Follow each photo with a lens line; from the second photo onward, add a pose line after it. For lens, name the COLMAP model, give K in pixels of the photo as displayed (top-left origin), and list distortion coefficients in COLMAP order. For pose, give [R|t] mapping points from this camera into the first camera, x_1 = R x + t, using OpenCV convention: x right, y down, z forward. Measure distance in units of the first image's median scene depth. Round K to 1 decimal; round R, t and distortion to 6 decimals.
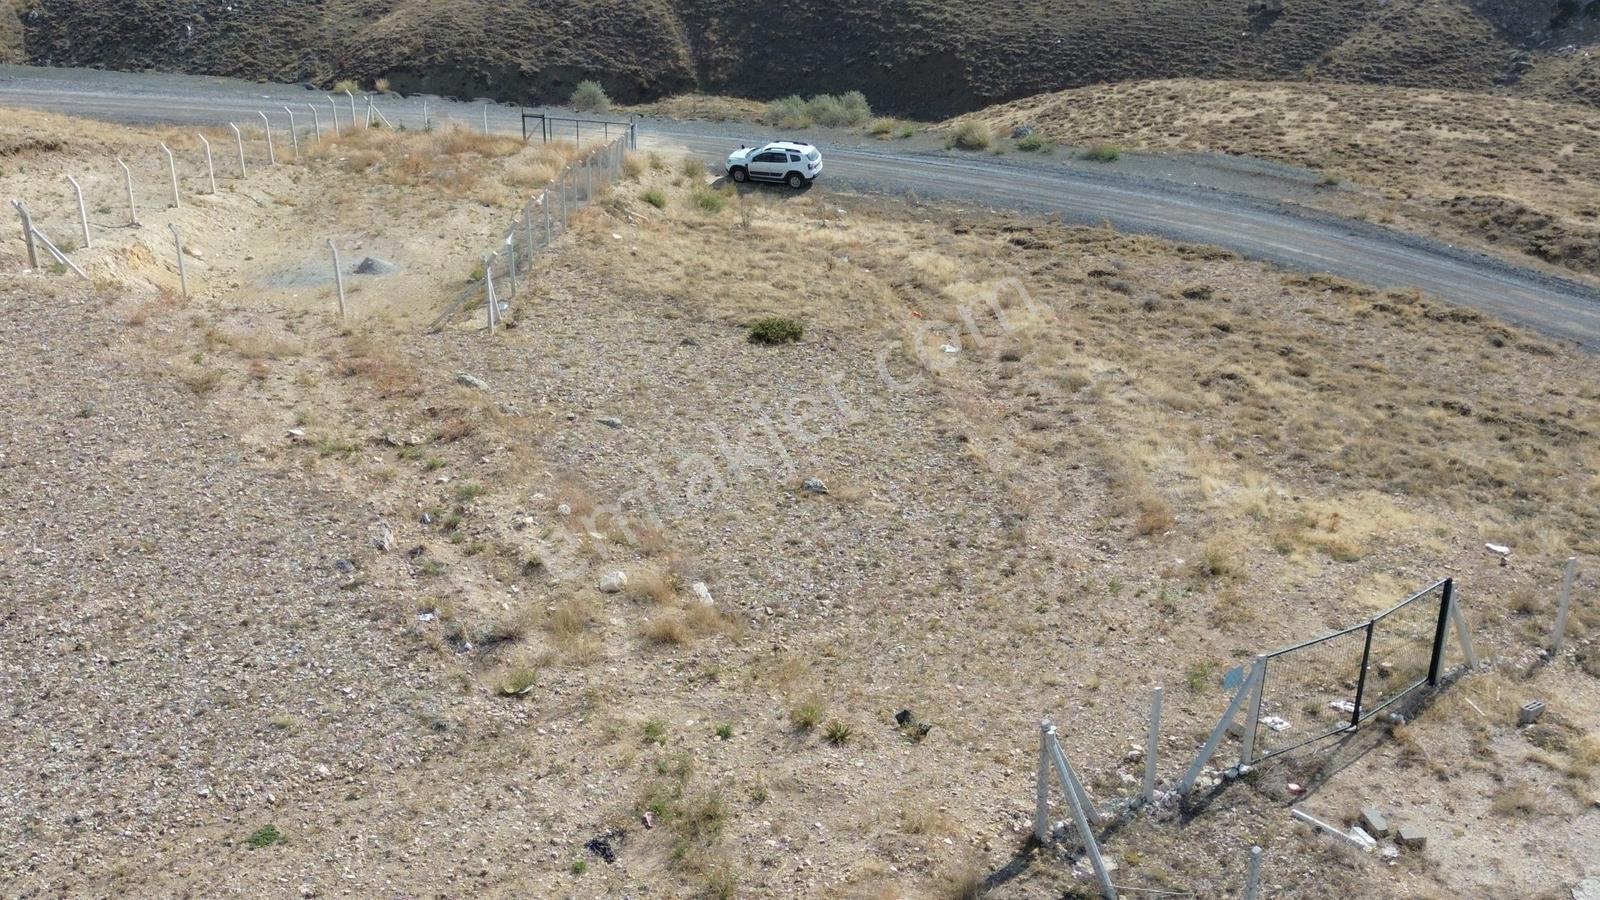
lens RADIAL K [[1796.7, 0, 818.3], [0, 1796.7, 454.8], [0, 0, 1]] dist [0.168890, -0.406384]
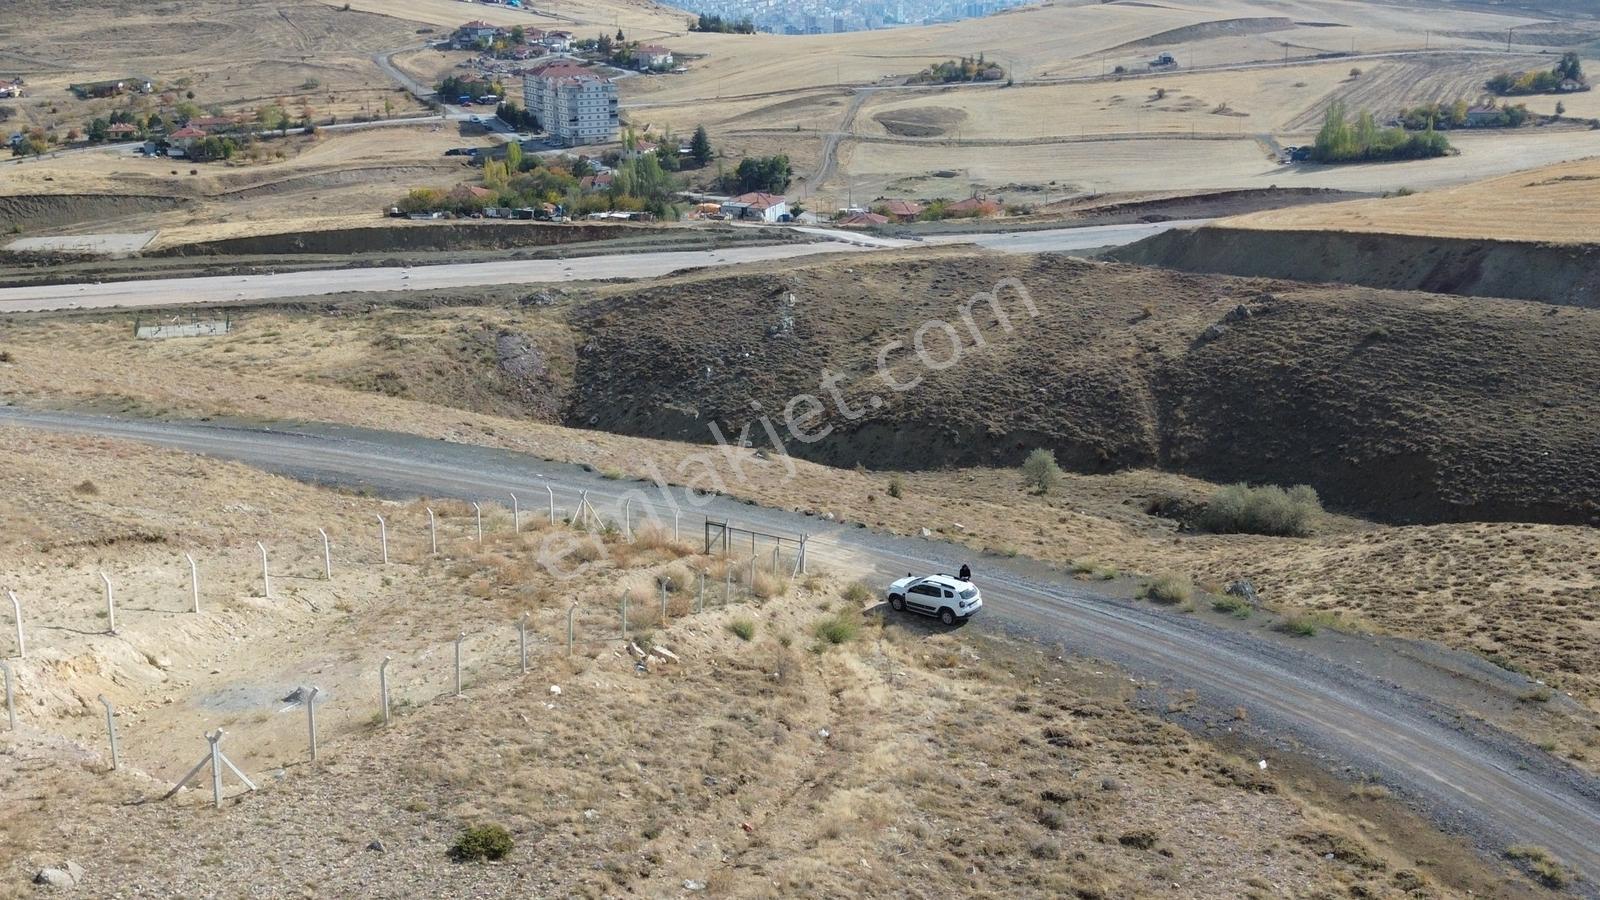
lens RADIAL K [[1802.7, 0, 815.3], [0, 1802.7, 451.7], [0, 0, 1]] dist [0.173008, -0.450563]
pose [[0.942823, 0.088508, -0.321326, 0.508226], [-0.145819, 0.976468, -0.158894, -0.168130], [0.299701, 0.196664, 0.933543, 0.126309]]
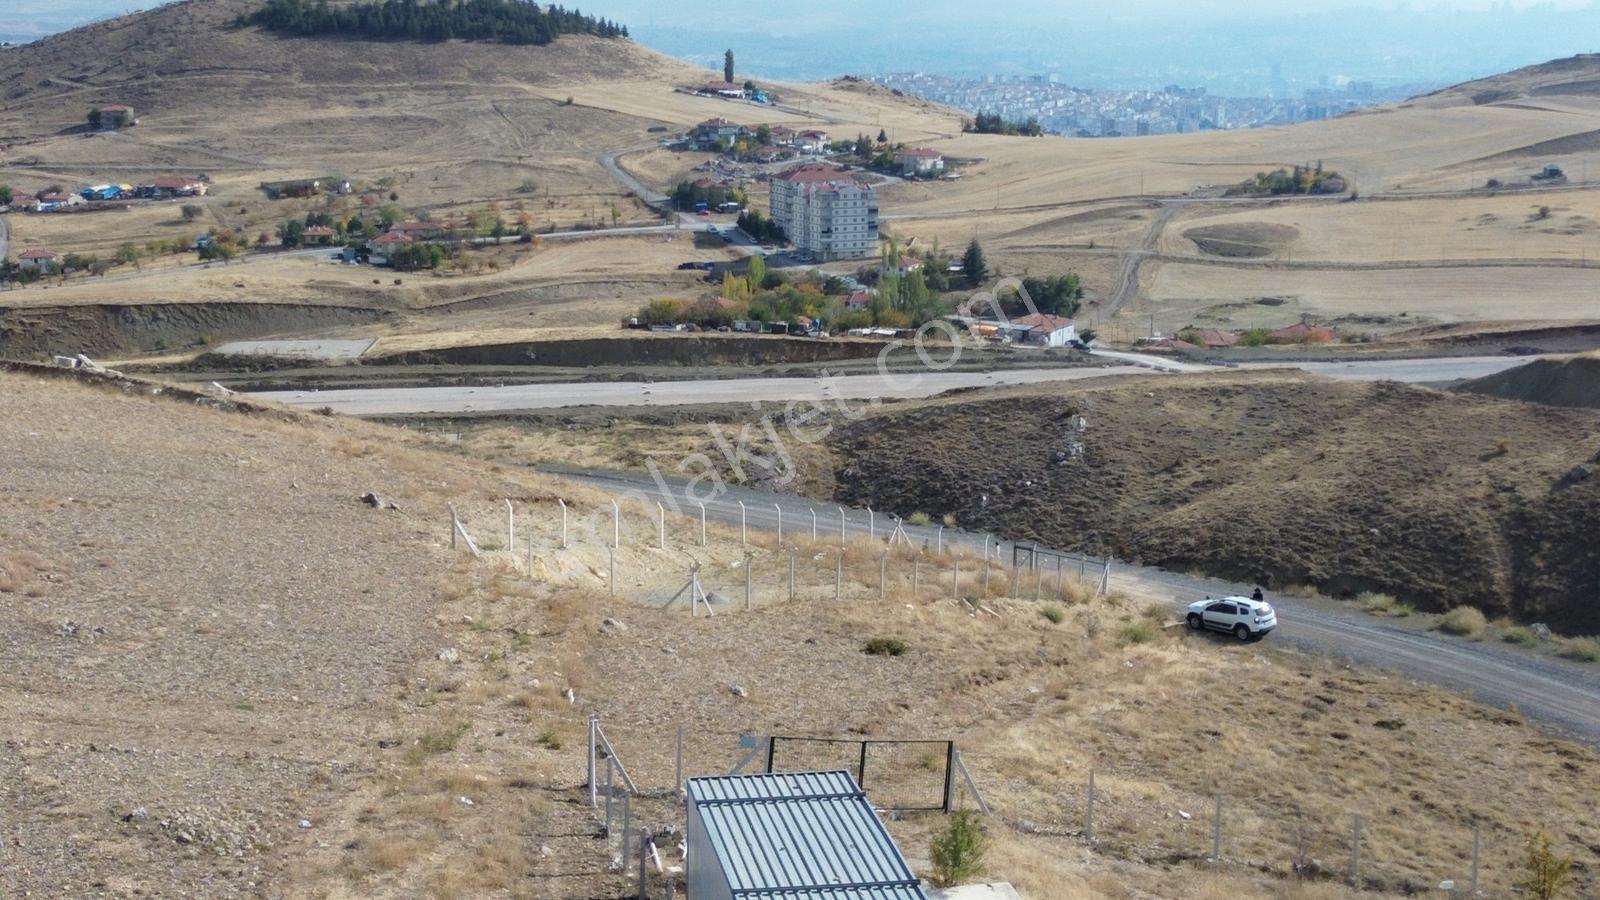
lens RADIAL K [[2253.1, 0, 816.3], [0, 2253.1, 453.1], [0, 0, 1]] dist [0.213398, -0.671795]
pose [[0.891918, 0.089825, -0.443185, 0.765513], [-0.206487, 0.952829, -0.222440, 0.204509], [0.402299, 0.289910, 0.868394, -0.592131]]
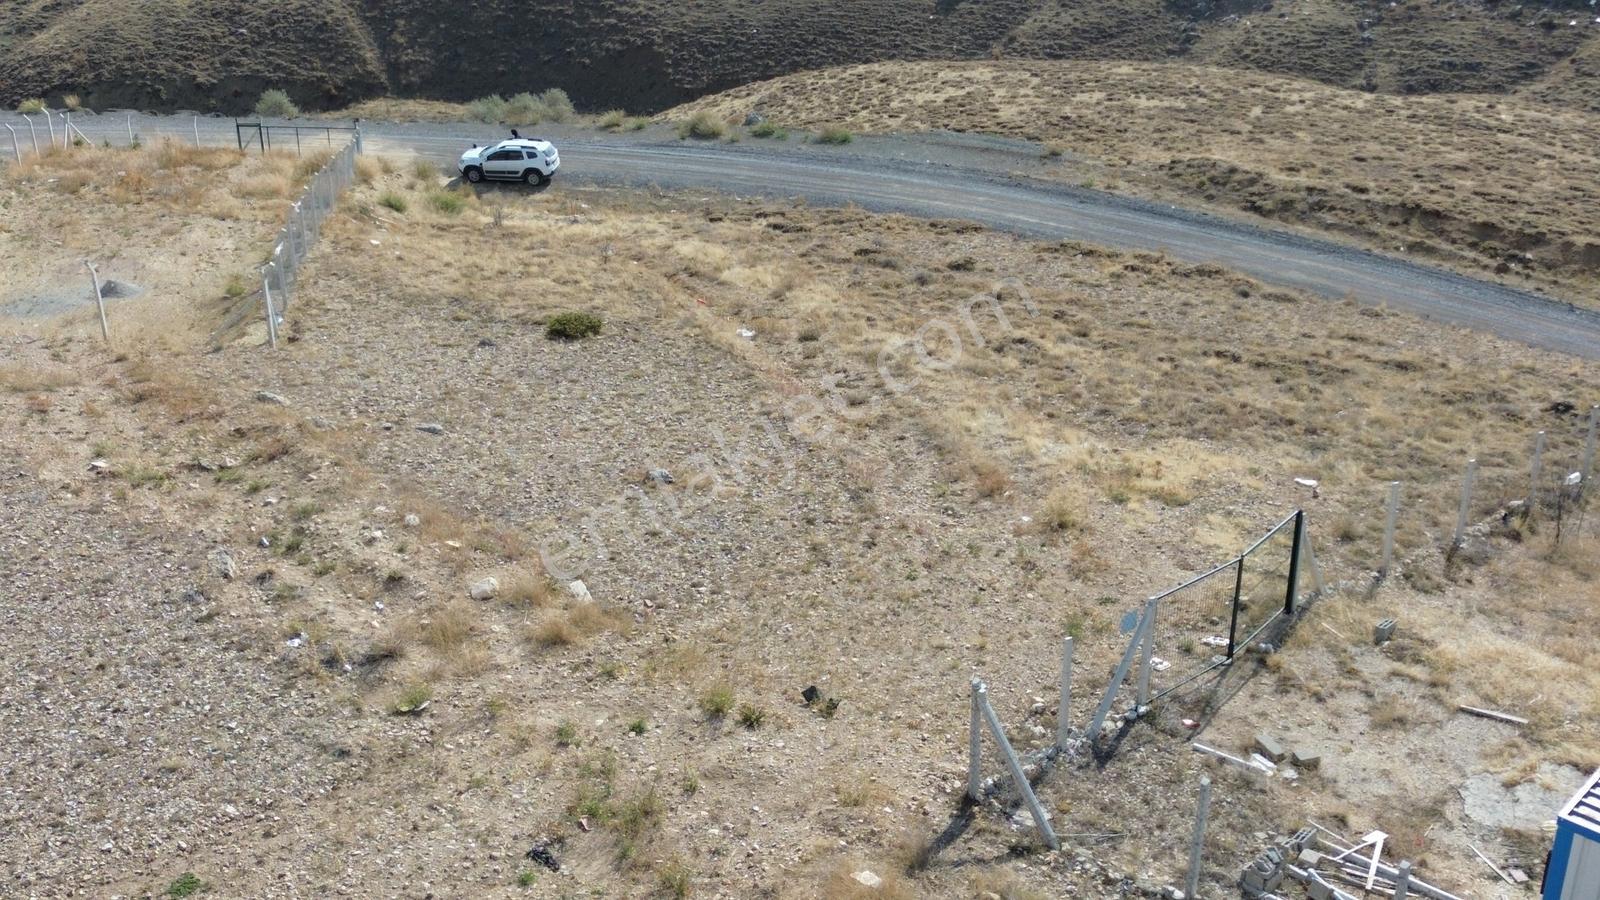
lens RADIAL K [[1791.7, 0, 818.3], [0, 1791.7, 452.5], [0, 0, 1]] dist [0.172855, -0.405356]
pose [[0.984281, -0.079869, 0.157517, -0.061005], [0.079545, 0.996796, 0.008373, 0.002742], [-0.157681, 0.004288, 0.987481, 0.011053]]
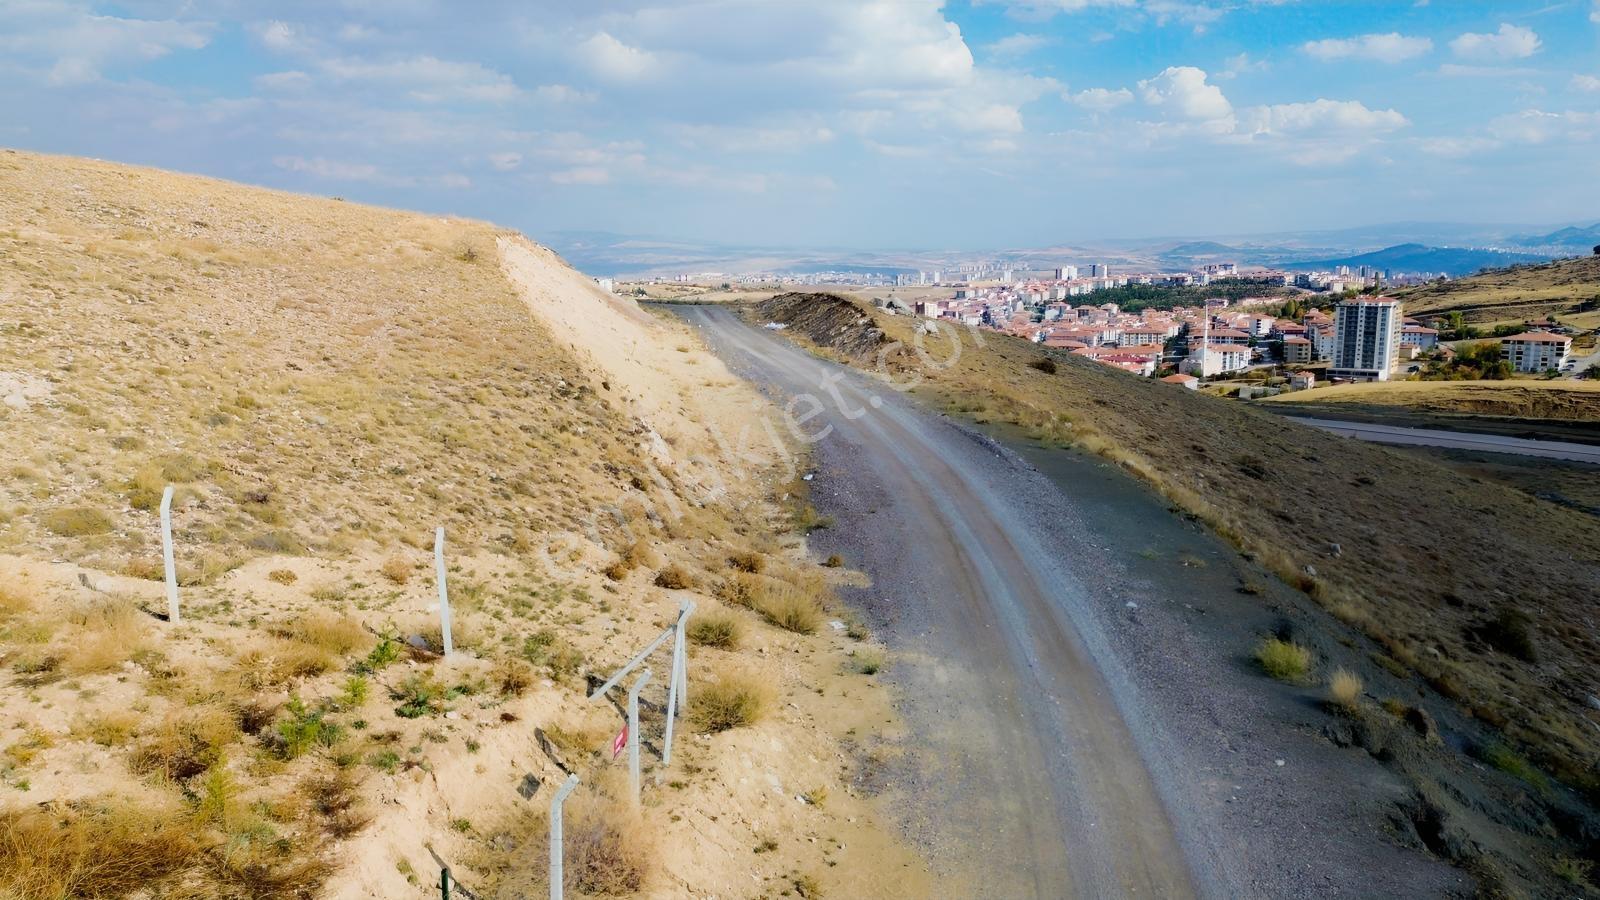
lens RADIAL K [[1127.5, 0, 798.6], [0, 1127.5, 444.1], [0, 0, 1]] dist [0.068492, -0.066548]
pose [[0.078199, 0.168670, -0.982566, -0.115854], [-0.440178, 0.890153, 0.117774, -0.601532], [0.894499, 0.423294, 0.143854, 2.297505]]
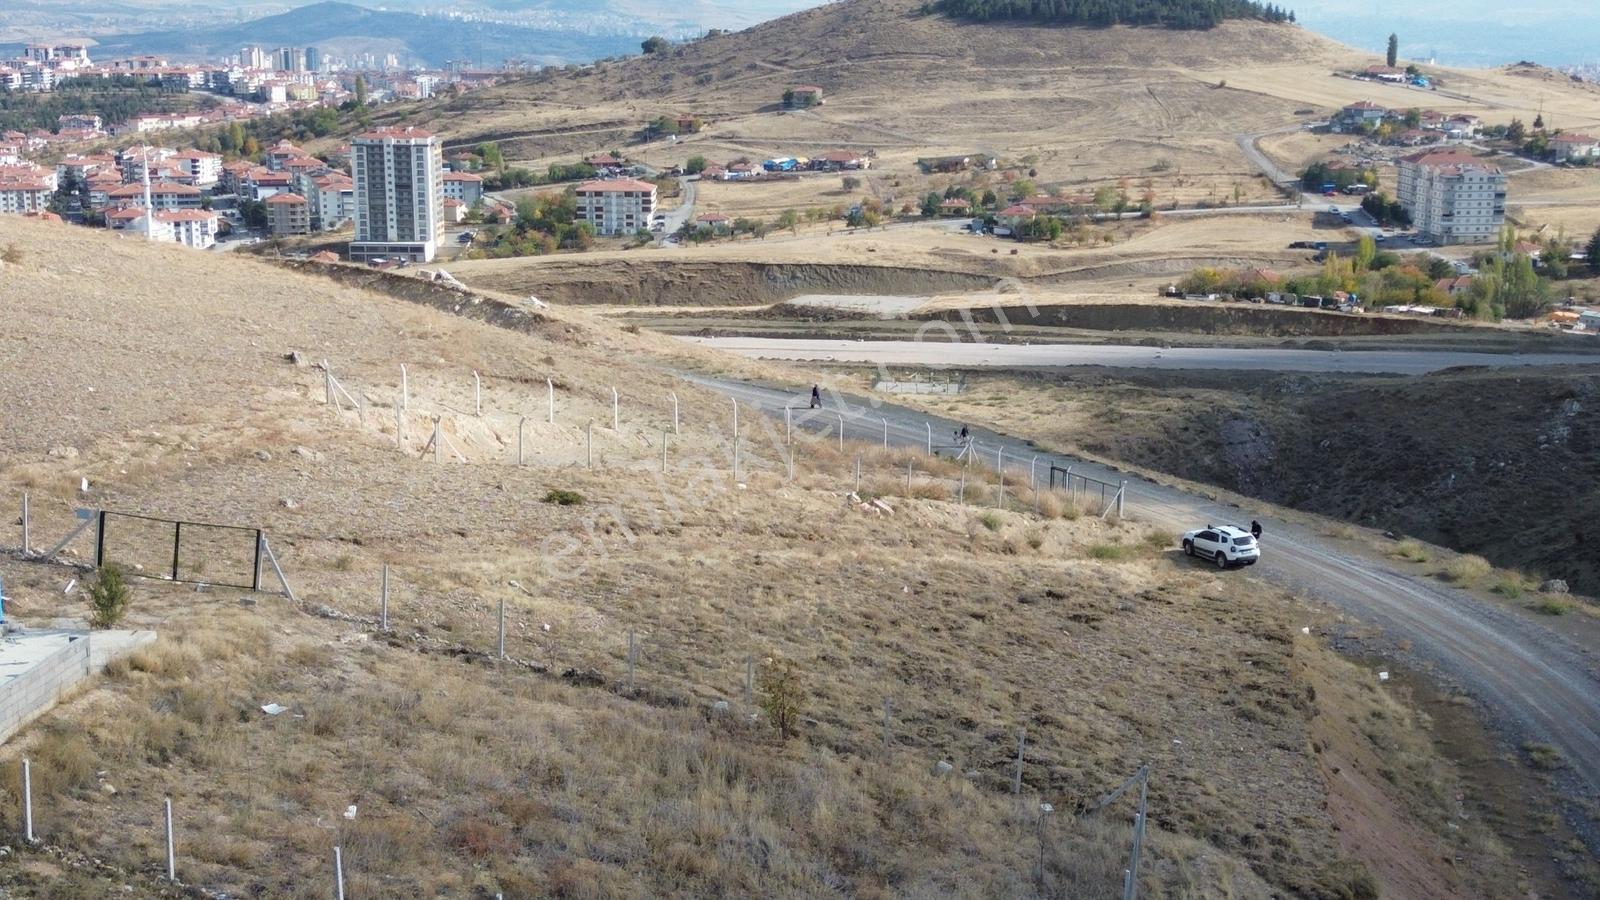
lens RADIAL K [[2163.9, 0, 813.8], [0, 2163.9, 452.4], [0, 0, 1]] dist [0.208492, -0.630770]
pose [[0.703622, 0.149393, -0.694693, 1.574463], [-0.325335, 0.936890, -0.128039, 0.066532], [0.631722, 0.316099, 0.707819, -0.163057]]
